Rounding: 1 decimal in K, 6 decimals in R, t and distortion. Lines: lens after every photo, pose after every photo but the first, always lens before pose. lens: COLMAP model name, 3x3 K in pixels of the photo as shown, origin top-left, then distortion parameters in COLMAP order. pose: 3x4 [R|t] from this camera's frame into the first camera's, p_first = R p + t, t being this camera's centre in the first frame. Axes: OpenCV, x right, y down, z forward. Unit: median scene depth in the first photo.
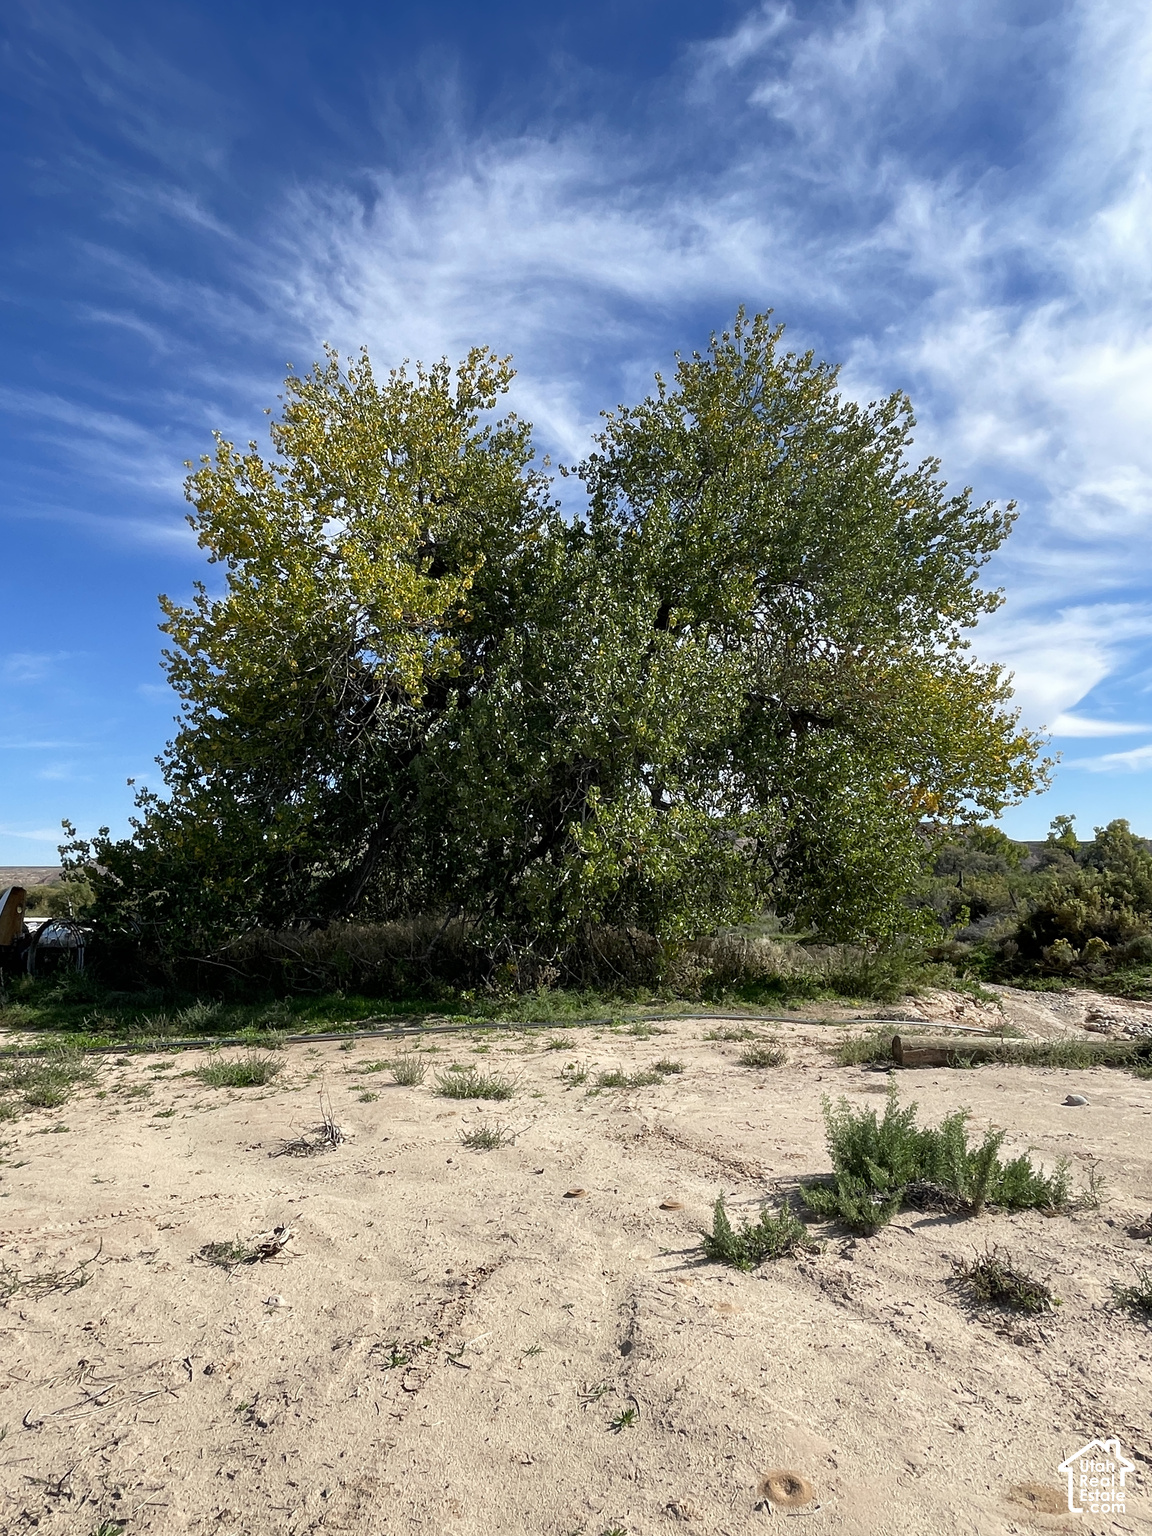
lens RADIAL K [[910.3, 0, 576.0], [0, 910.3, 768.0], [0, 0, 1]] dist [-0.006319, -0.000910]
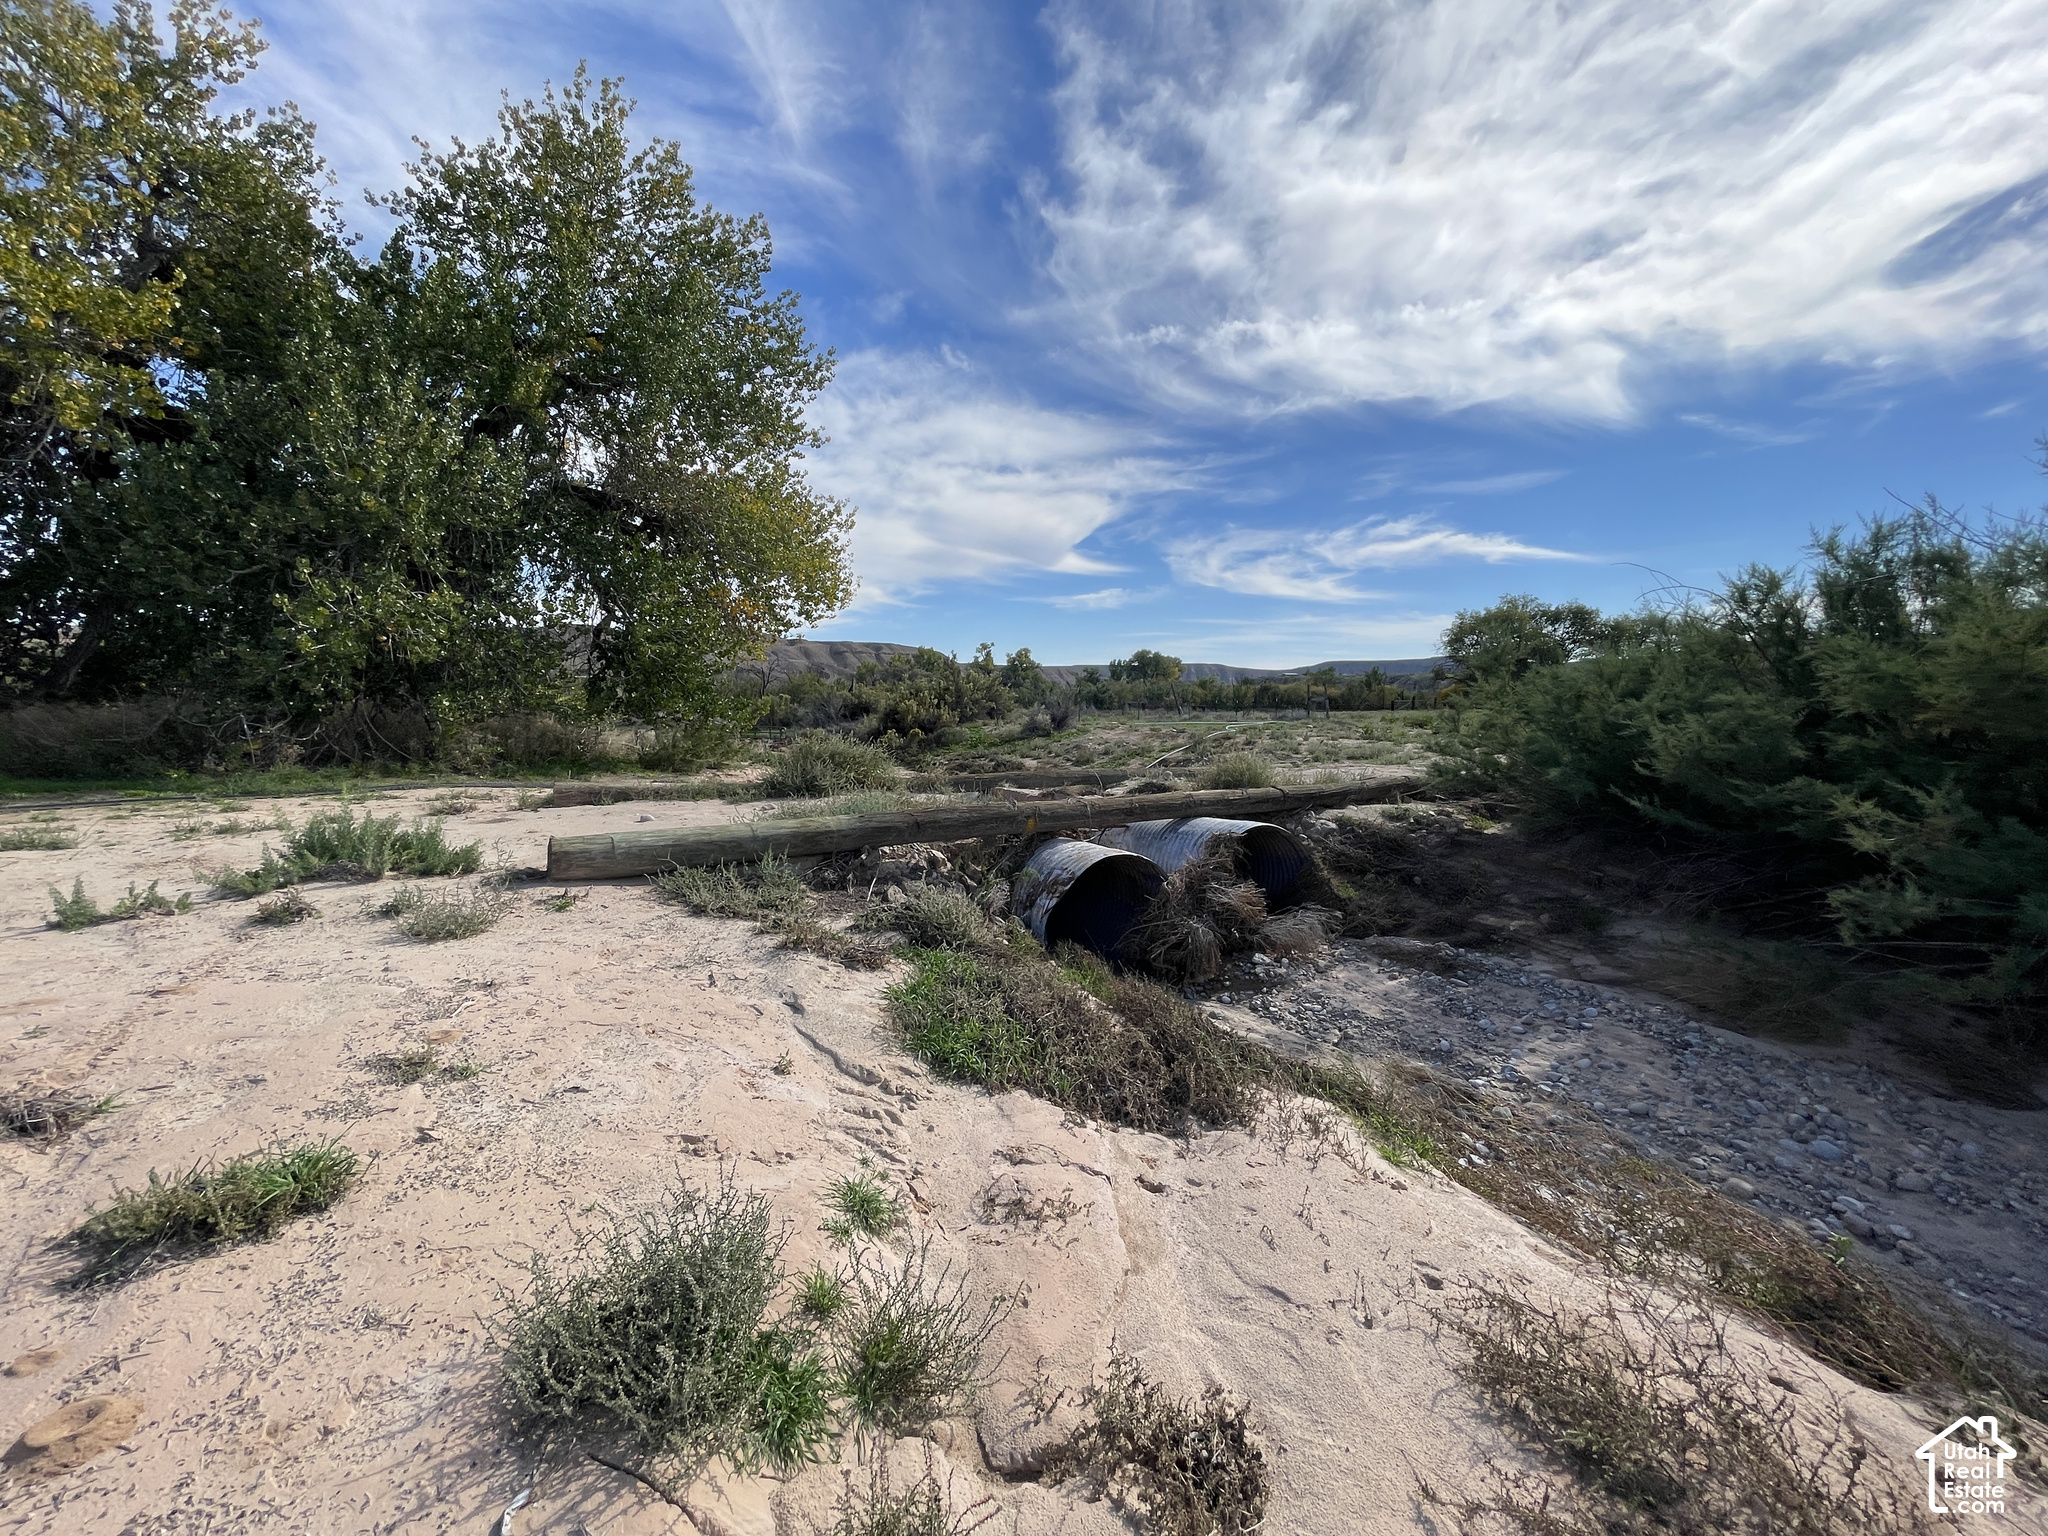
lens RADIAL K [[823.3, 0, 1024.0], [0, 823.3, 768.0], [0, 0, 1]] dist [-0.014272, 0.000912]
pose [[0.859340, -0.025643, 0.510762, 0.120552], [-0.084420, 0.977928, 0.191130, 0.005504], [-0.504389, -0.207364, 0.838207, -0.081683]]
